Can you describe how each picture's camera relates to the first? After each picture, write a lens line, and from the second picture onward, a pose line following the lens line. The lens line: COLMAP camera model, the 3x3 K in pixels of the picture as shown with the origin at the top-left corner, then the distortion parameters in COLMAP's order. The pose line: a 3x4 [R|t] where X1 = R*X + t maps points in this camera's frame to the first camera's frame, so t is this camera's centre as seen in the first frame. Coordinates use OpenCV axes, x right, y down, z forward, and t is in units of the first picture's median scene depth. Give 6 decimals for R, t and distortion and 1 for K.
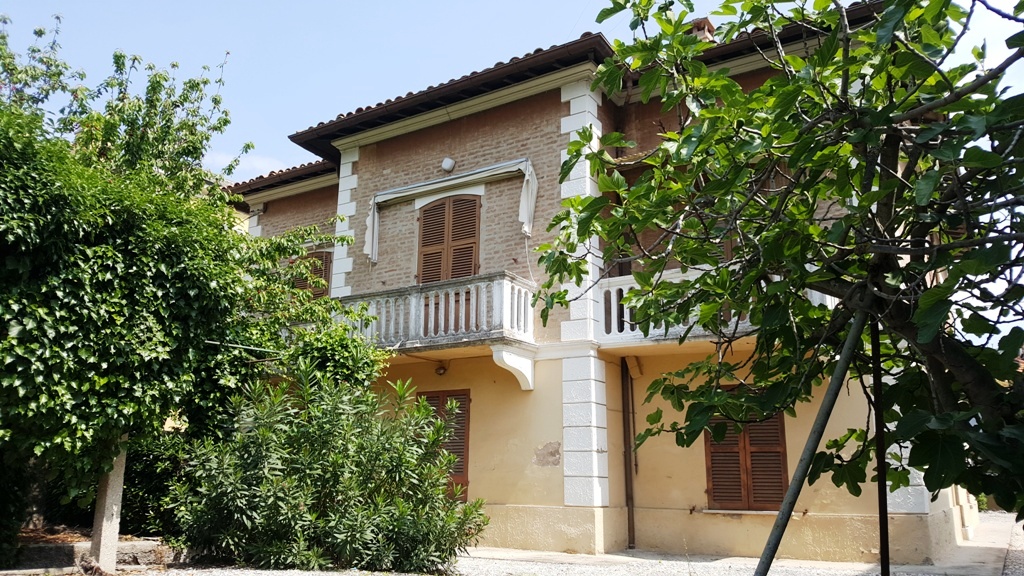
lens RADIAL K [[791.8, 0, 512.0], [0, 791.8, 288.0], [0, 0, 1]] dist [0.215037, -0.421564]
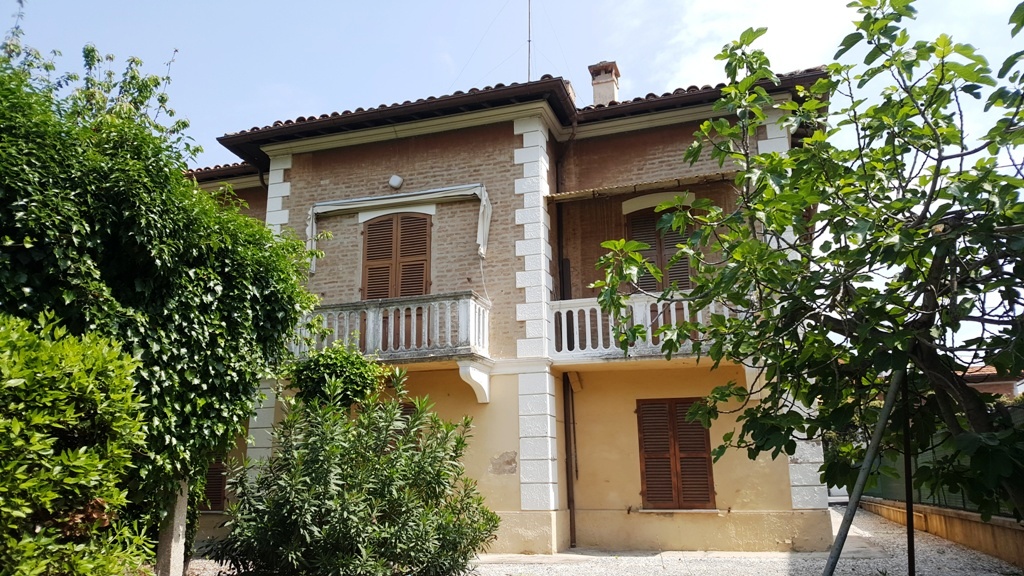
lens RADIAL K [[791.8, 0, 512.0], [0, 791.8, 288.0], [0, 0, 1]] dist [0.215037, -0.421564]
pose [[0.965886, 0.040244, 0.255823, -0.214241], [-0.040052, 0.999180, -0.005962, -0.019845], [-0.255853, -0.004487, 0.966705, -0.038397]]
